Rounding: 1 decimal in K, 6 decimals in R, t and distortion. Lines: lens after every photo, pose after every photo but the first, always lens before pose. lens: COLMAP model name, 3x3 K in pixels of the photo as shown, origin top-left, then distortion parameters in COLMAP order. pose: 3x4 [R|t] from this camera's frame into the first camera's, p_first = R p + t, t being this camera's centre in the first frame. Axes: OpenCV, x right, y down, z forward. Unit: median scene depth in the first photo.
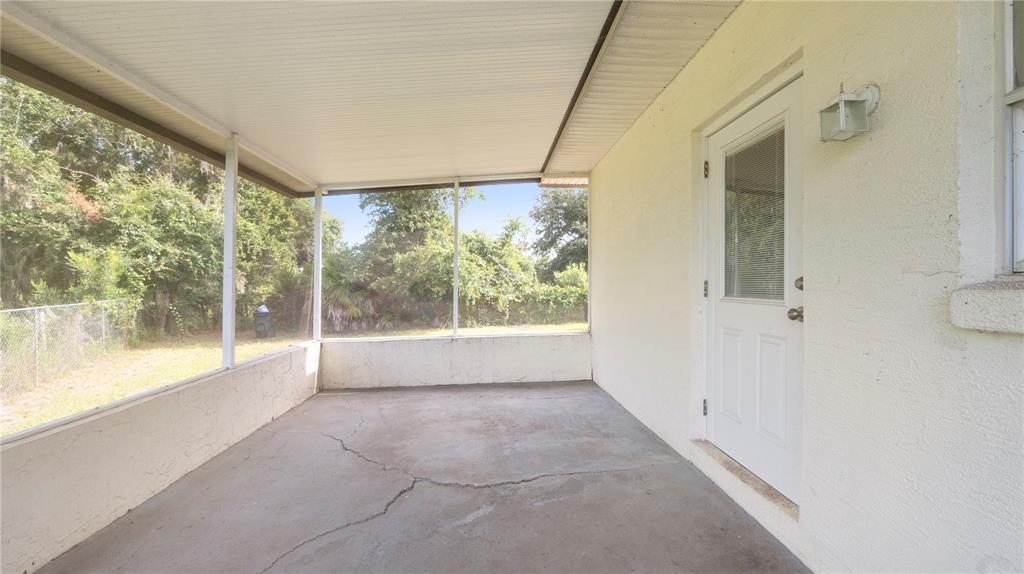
lens RADIAL K [[421.6, 0, 512.0], [0, 421.6, 287.0], [0, 0, 1]] dist [-0.004424, 0.000003]
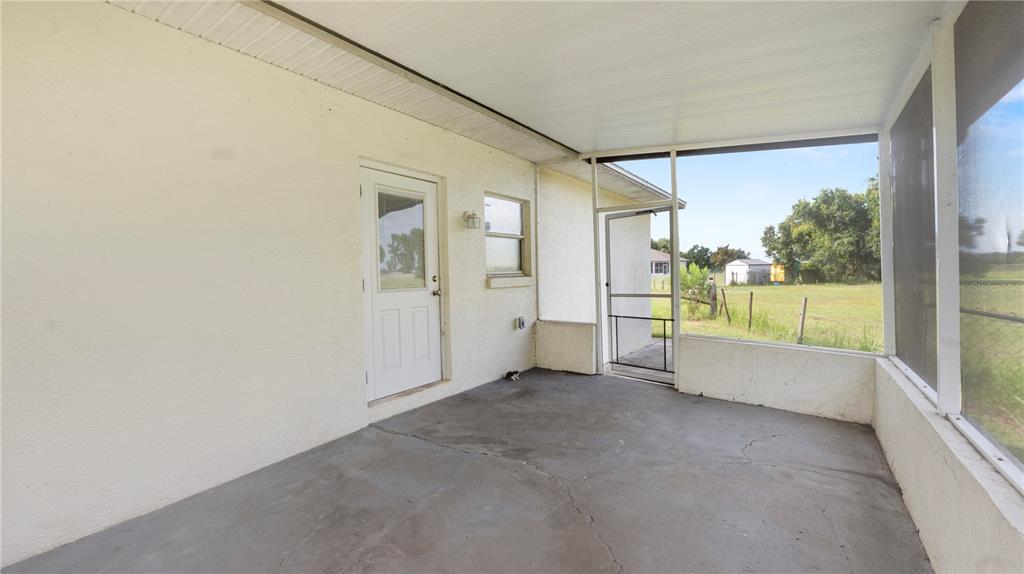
lens RADIAL K [[421.6, 0, 512.0], [0, 421.6, 287.0], [0, 0, 1]] dist [-0.004424, 0.000003]
pose [[-0.791007, -0.005977, 0.611778, -0.641695], [0.021883, 0.999036, 0.038054, -0.027006], [-0.611416, 0.043489, -0.790113, 1.645159]]
